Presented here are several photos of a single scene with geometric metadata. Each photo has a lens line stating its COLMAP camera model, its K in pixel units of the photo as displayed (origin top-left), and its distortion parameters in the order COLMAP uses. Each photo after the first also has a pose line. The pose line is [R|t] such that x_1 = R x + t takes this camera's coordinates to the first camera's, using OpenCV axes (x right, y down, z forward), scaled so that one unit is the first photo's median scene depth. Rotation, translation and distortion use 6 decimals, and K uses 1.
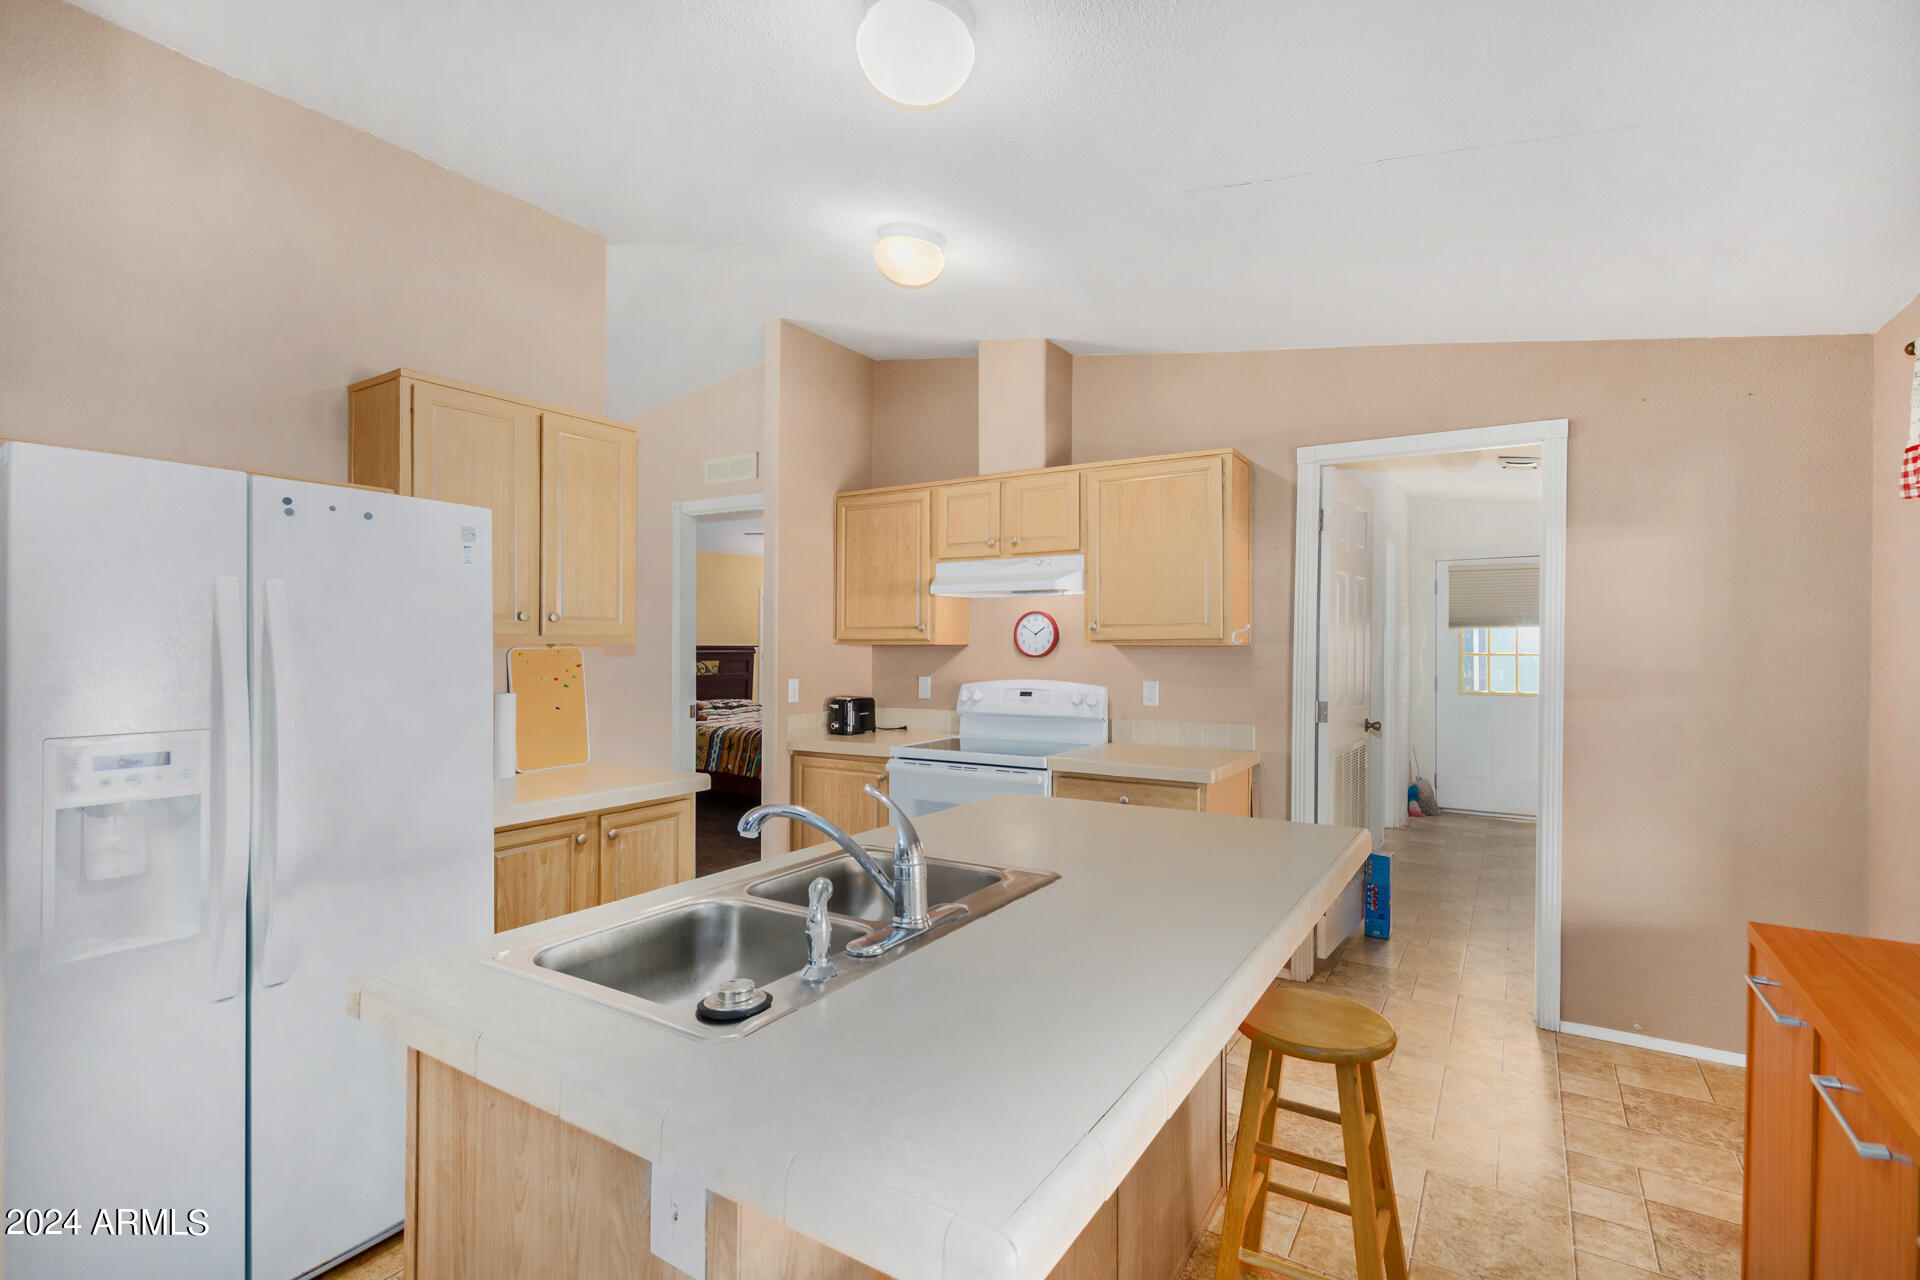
lens RADIAL K [[874.1, 0, 962.9], [0, 874.1, 645.6], [0, 0, 1]] dist [0.003247, -0.001805]
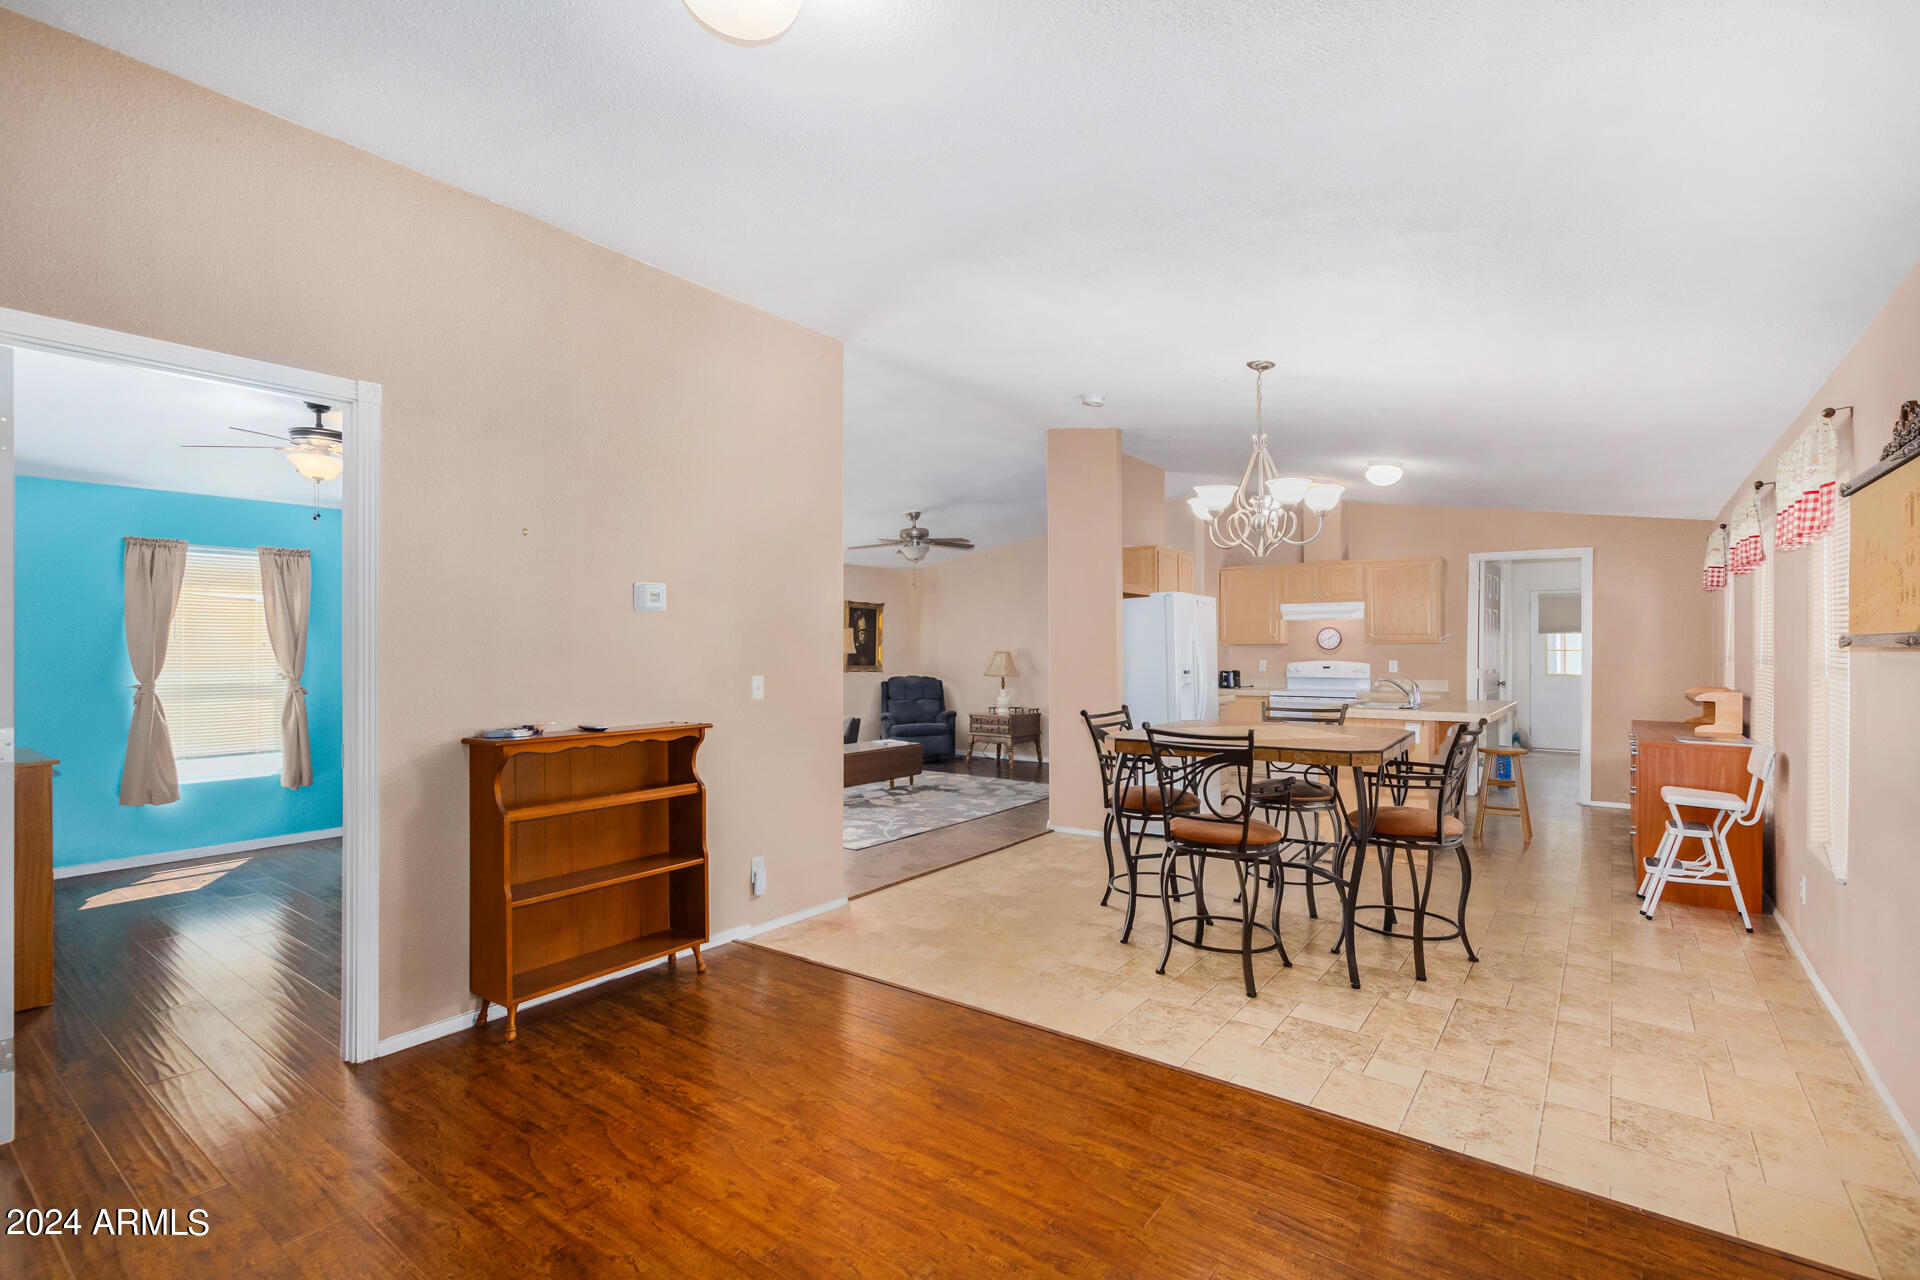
lens RADIAL K [[874.1, 0, 964.3], [0, 874.1, 642.5], [0, 0, 1]] dist [0.003247, -0.001805]
pose [[0.997695, -0.001778, -0.067834, -0.645586], [0.001259, 0.999970, -0.007692, 0.011828], [0.067845, 0.007589, 0.997667, -1.128598]]
